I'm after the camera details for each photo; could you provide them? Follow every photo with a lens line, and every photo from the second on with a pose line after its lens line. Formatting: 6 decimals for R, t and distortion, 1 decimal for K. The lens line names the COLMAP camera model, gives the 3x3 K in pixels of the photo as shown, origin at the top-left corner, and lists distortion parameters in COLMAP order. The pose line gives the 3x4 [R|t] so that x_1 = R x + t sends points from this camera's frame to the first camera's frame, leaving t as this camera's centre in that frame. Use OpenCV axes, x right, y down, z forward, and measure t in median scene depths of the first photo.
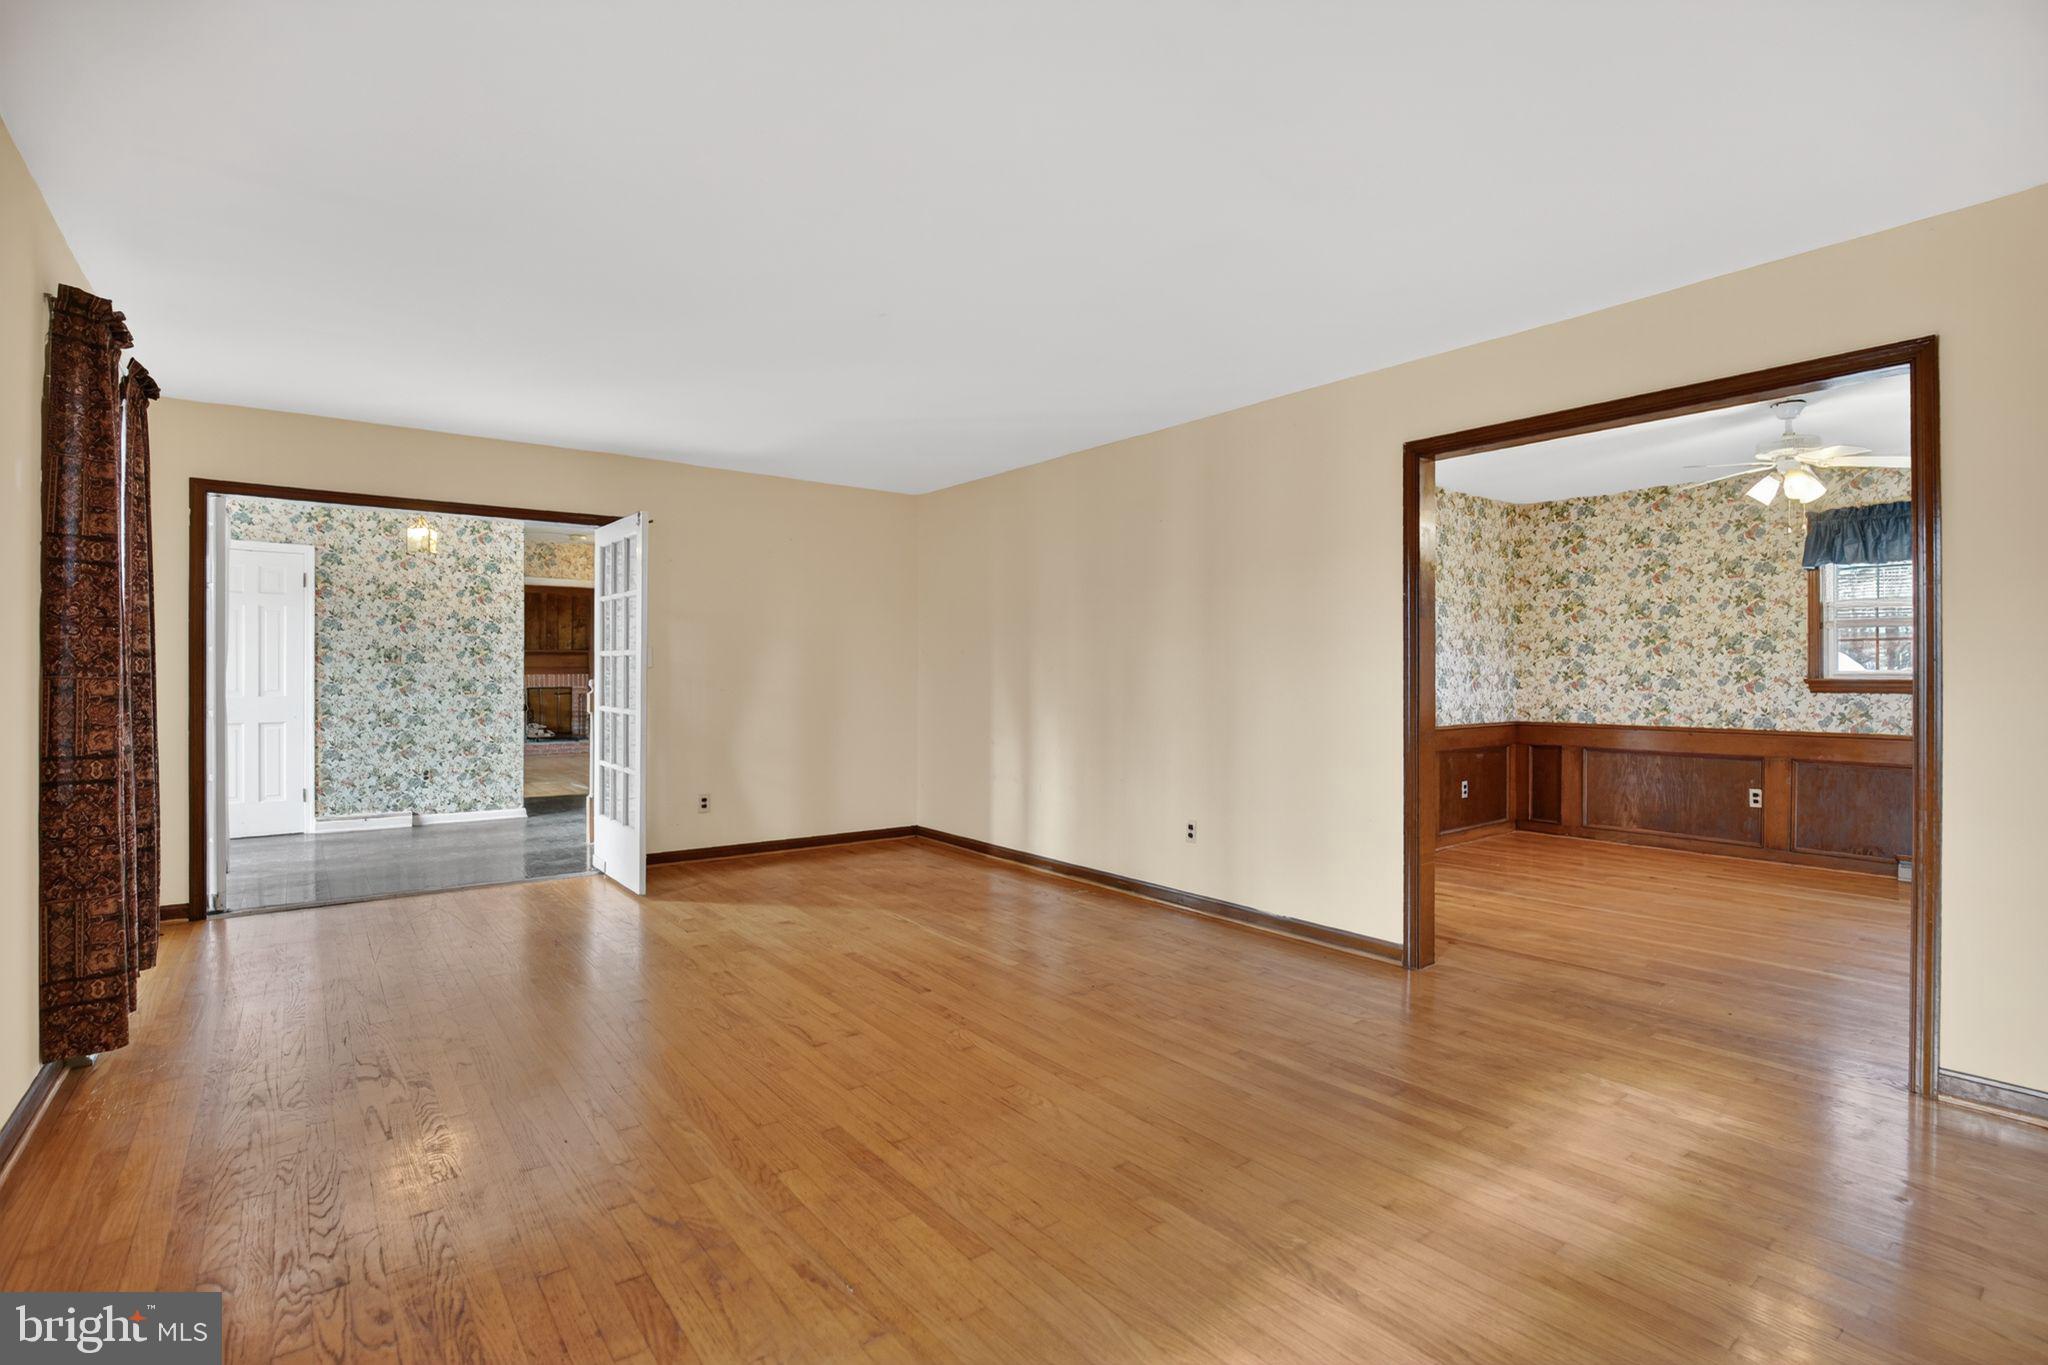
lens RADIAL K [[940.7, 0, 1031.5], [0, 940.7, 683.7], [0, 0, 1]] dist [-0.036431, 0.002703]
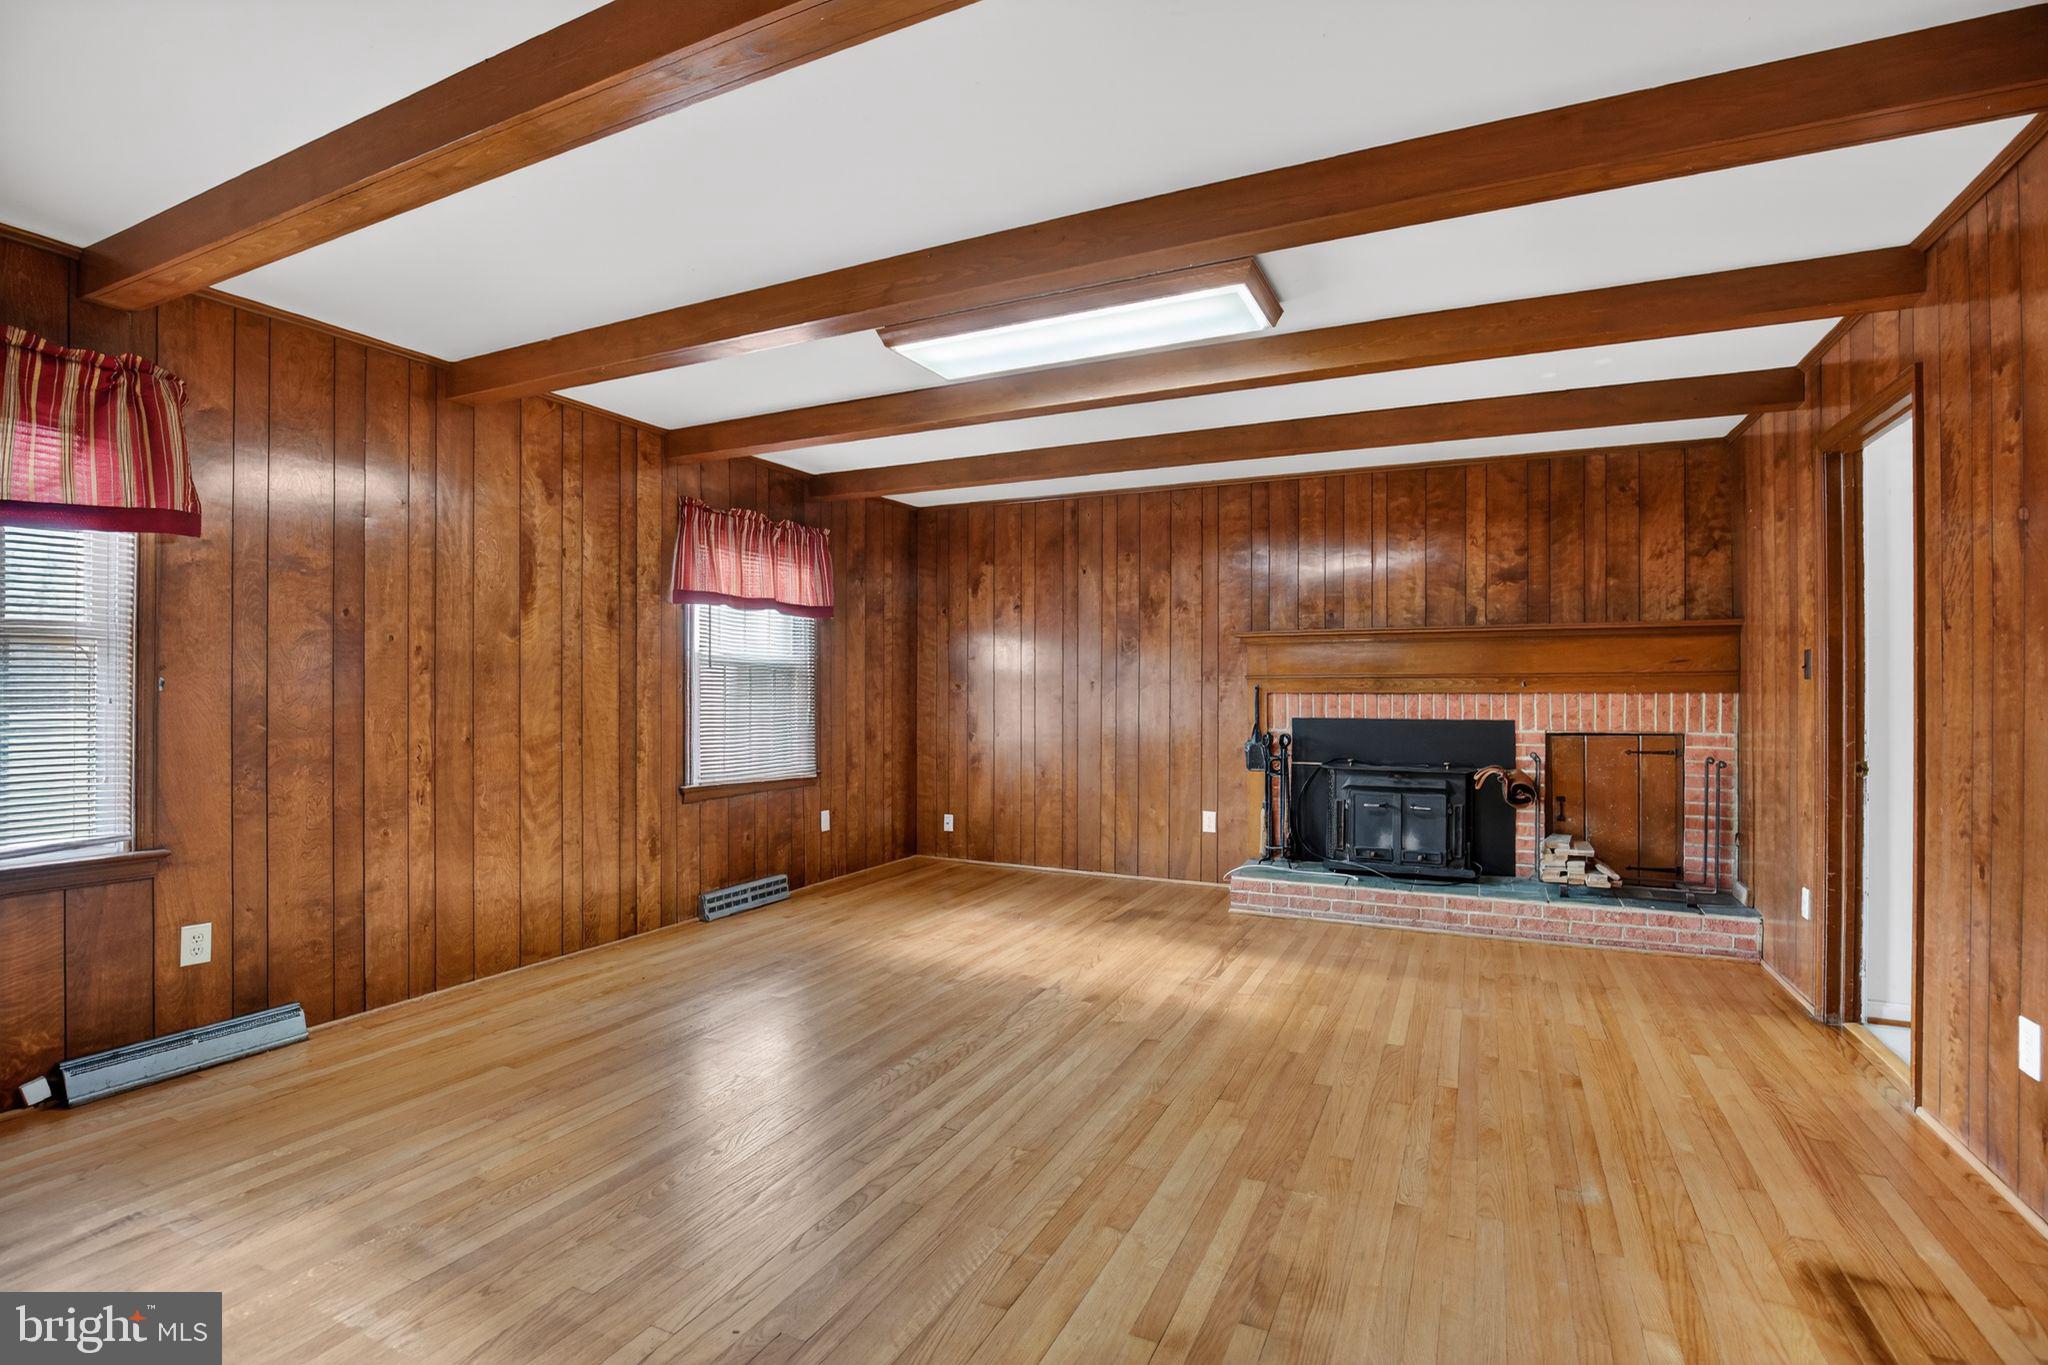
lens RADIAL K [[940.7, 0, 1026.8], [0, 940.7, 686.4], [0, 0, 1]] dist [-0.036431, 0.002703]
pose [[0.446938, 0.000245, -0.894565, -0.306268], [-0.004687, 0.999987, -0.002068, -0.011177], [0.894553, 0.005117, 0.446933, 0.650221]]
